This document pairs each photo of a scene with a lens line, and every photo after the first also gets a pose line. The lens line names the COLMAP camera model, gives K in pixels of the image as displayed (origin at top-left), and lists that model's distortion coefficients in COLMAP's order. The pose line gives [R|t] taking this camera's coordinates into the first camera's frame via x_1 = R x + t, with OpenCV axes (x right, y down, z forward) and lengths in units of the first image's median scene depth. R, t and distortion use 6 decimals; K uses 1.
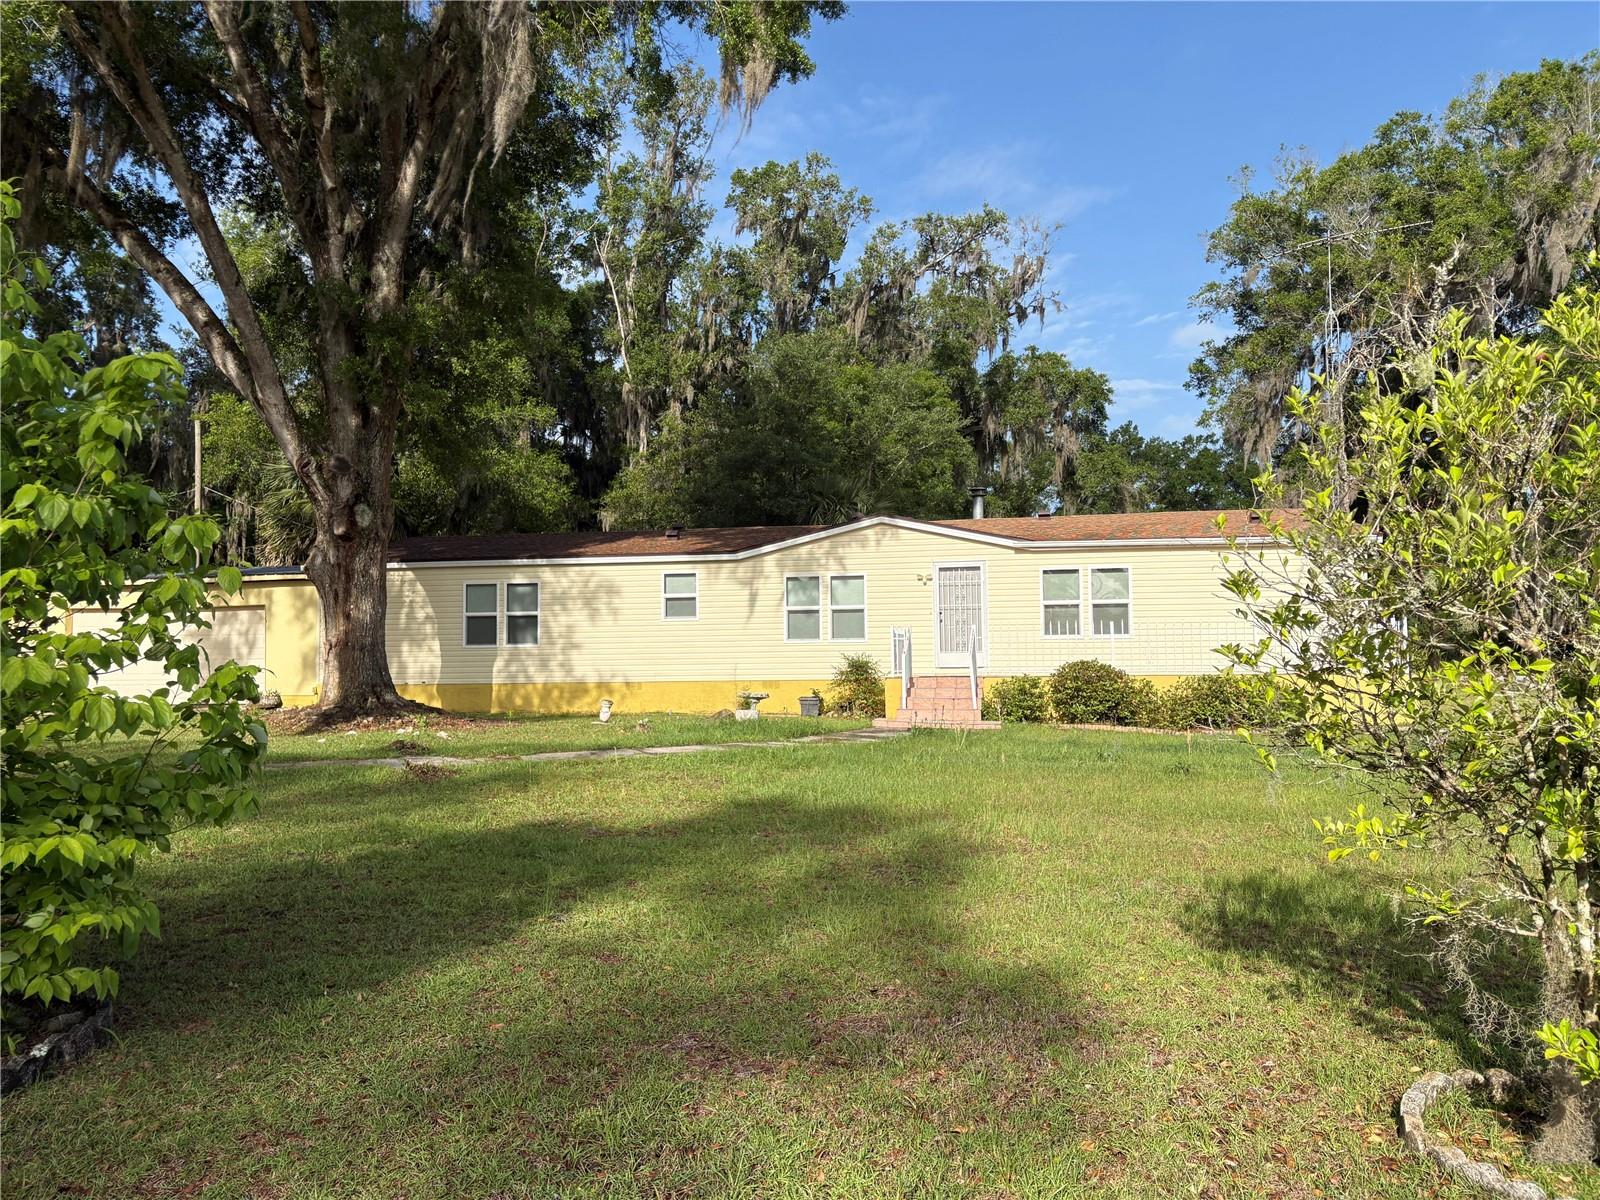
lens RADIAL K [[1222.4, 0, 798.5], [0, 1222.4, 602.2], [0, 0, 1]] dist [0.046887, -0.051390]
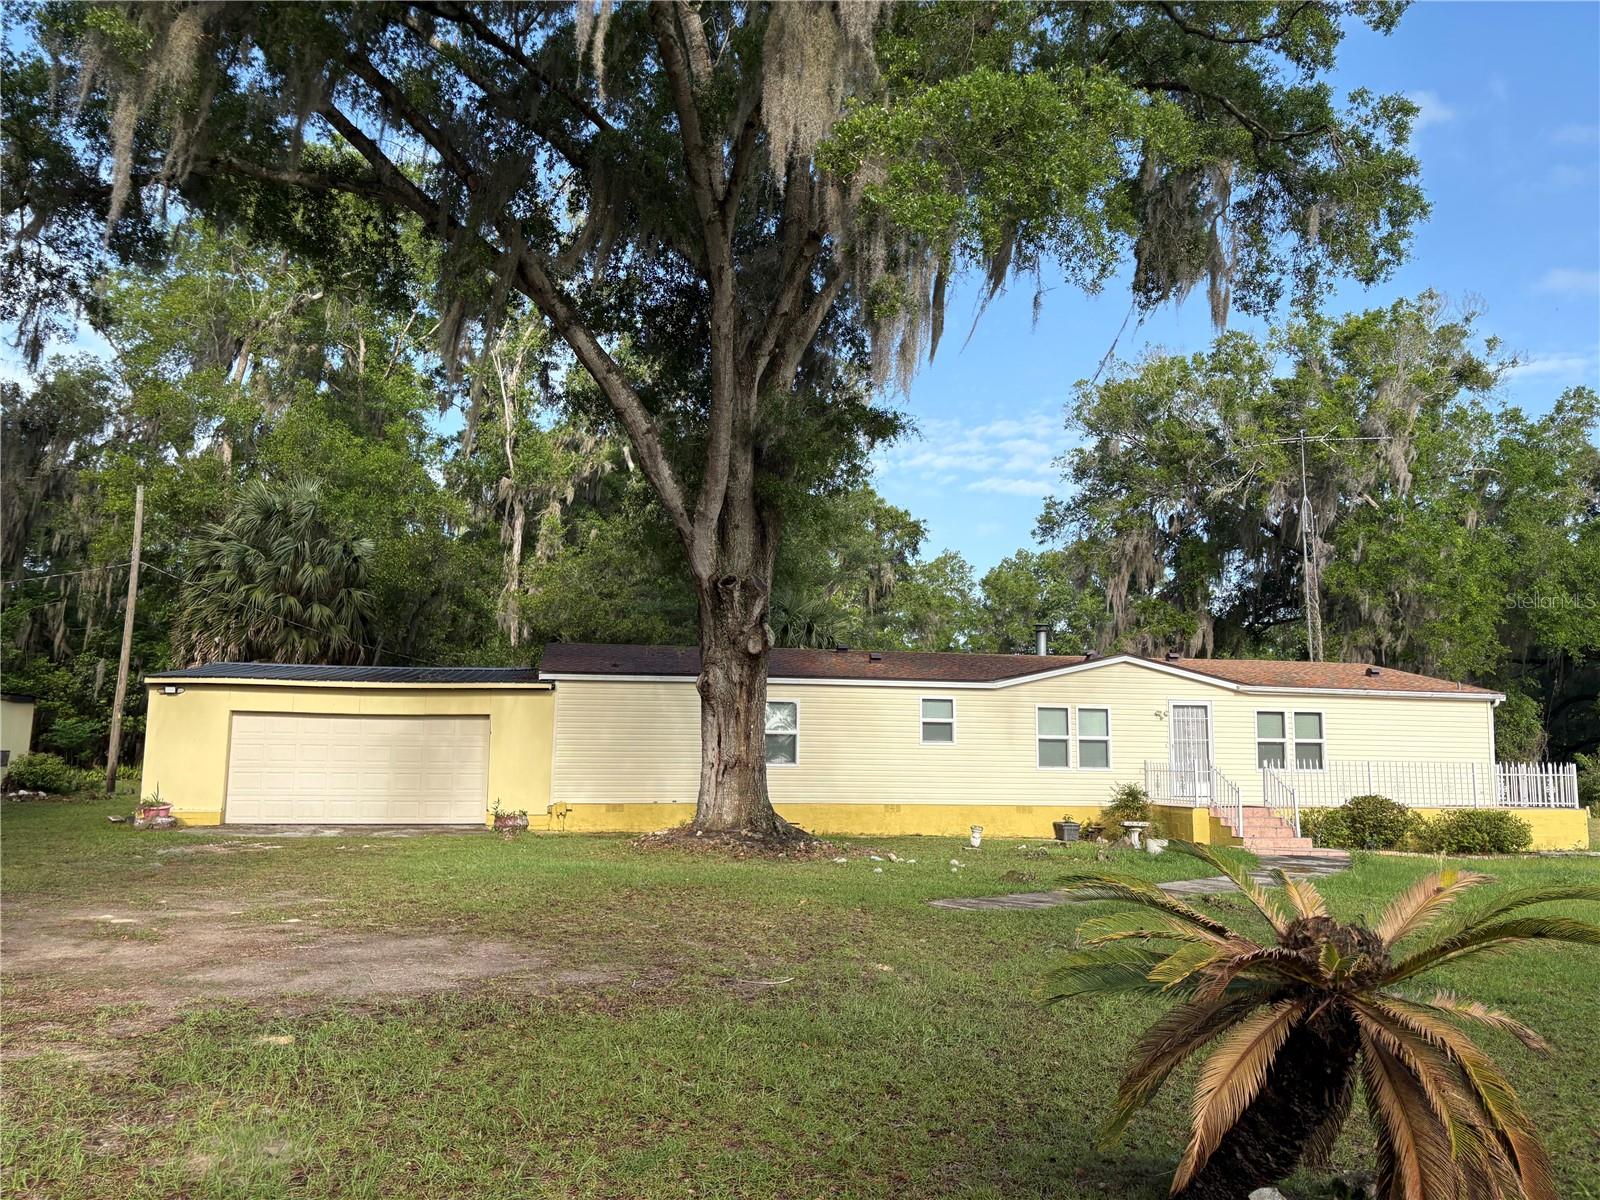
lens RADIAL K [[1222.4, 0, 810.2], [0, 1222.4, 603.2], [0, 0, 1]] dist [0.046887, -0.051390]
pose [[0.930580, 0.067429, 0.359825, -0.587877], [-0.036830, 0.995148, -0.091235, -0.006340], [-0.364231, 0.071649, 0.928548, 0.080249]]
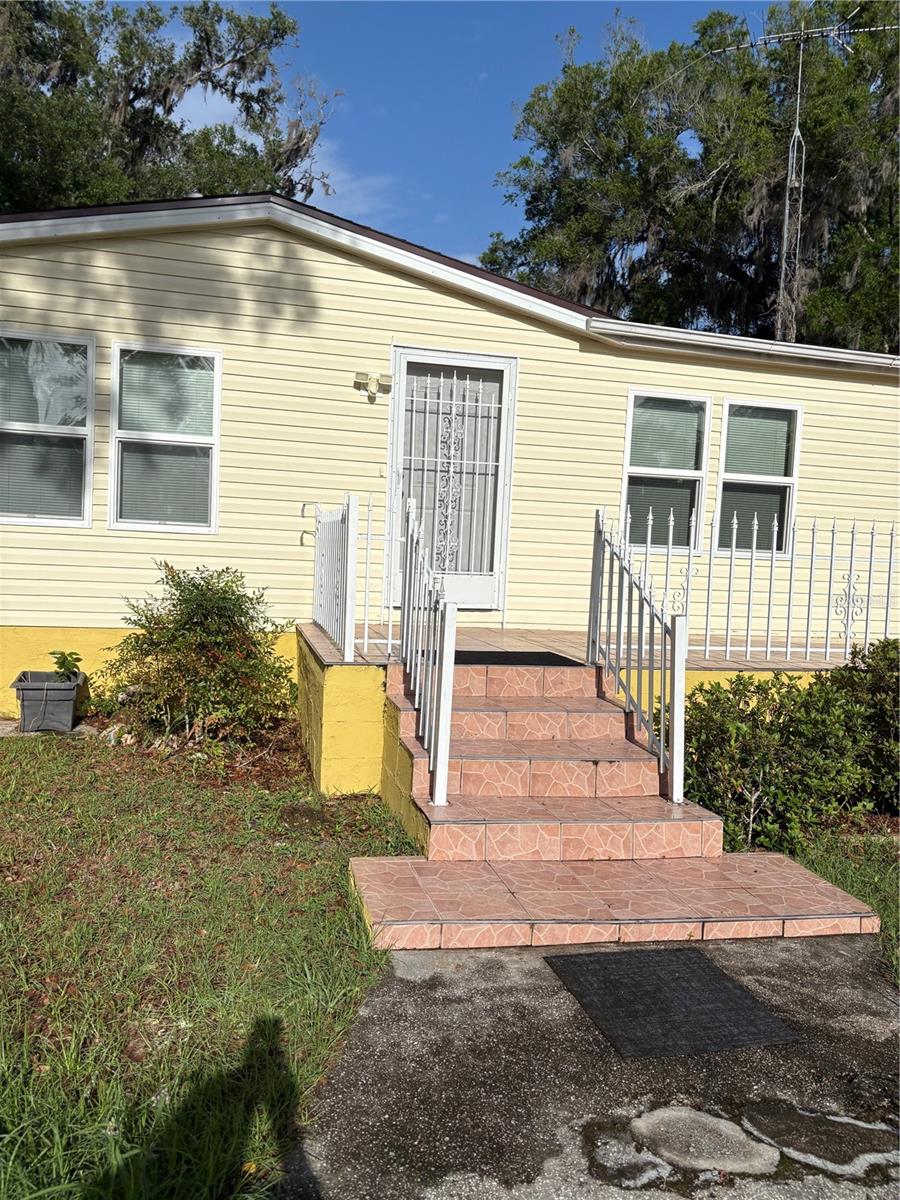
lens RADIAL K [[916.8, 0, 443.6], [0, 916.8, 597.4], [0, 0, 1]] dist [0.046887, -0.051390]
pose [[0.909081, 0.031276, 0.415445, 0.001421], [-0.075815, 0.992947, 0.091148, 0.020335], [-0.409664, -0.114358, 0.905040, 0.699419]]
